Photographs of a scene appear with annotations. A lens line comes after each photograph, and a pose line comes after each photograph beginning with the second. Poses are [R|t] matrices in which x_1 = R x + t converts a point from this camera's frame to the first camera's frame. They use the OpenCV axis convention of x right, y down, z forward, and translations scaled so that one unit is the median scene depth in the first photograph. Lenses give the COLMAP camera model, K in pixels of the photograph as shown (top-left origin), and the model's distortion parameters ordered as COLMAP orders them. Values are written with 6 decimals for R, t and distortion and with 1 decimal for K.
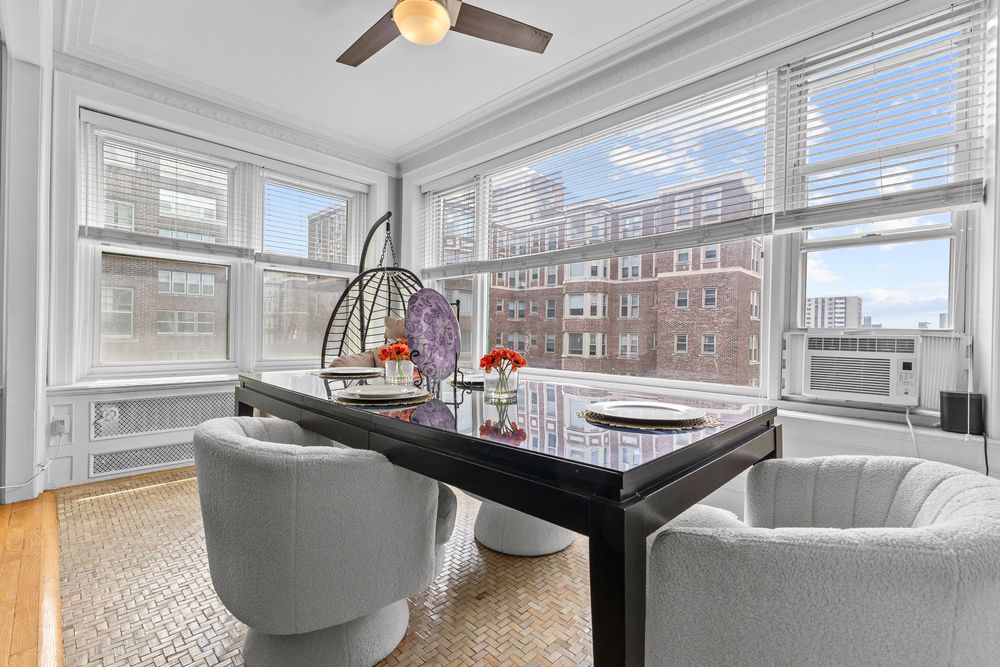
lens RADIAL K [[438.5, 0, 507.4], [0, 438.5, 333.1], [0, 0, 1]] dist [0.009331, 0.000150]
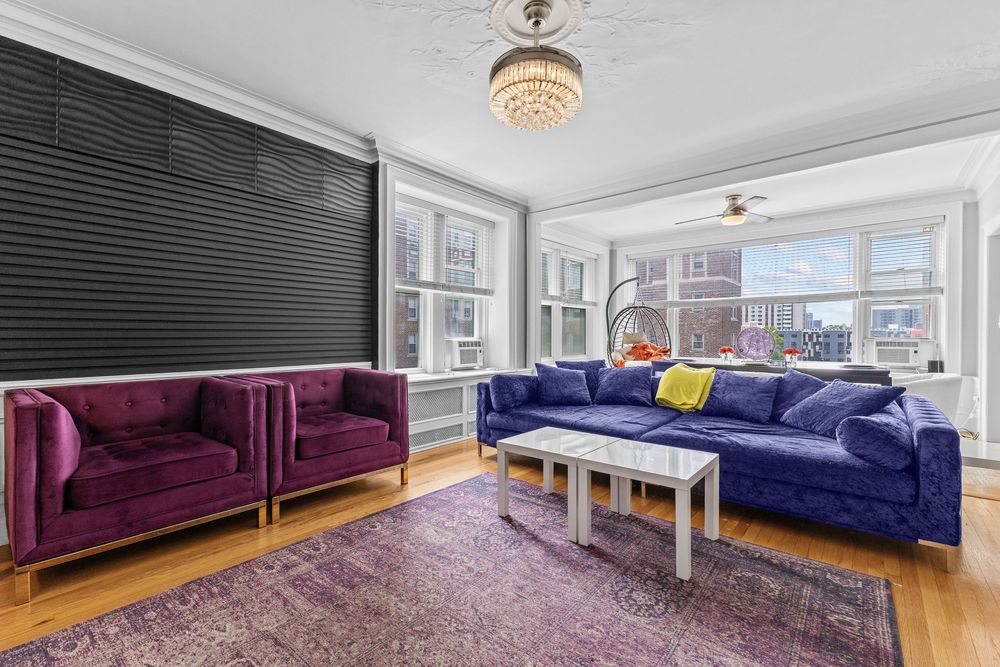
lens RADIAL K [[438.5, 0, 507.4], [0, 438.5, 333.1], [0, 0, 1]] dist [0.009331, 0.000150]
pose [[0.996153, -0.016844, 0.086000, -0.890410], [0.016927, 0.999857, -0.000238, -0.040442], [-0.085984, 0.001692, 0.996295, -0.728263]]
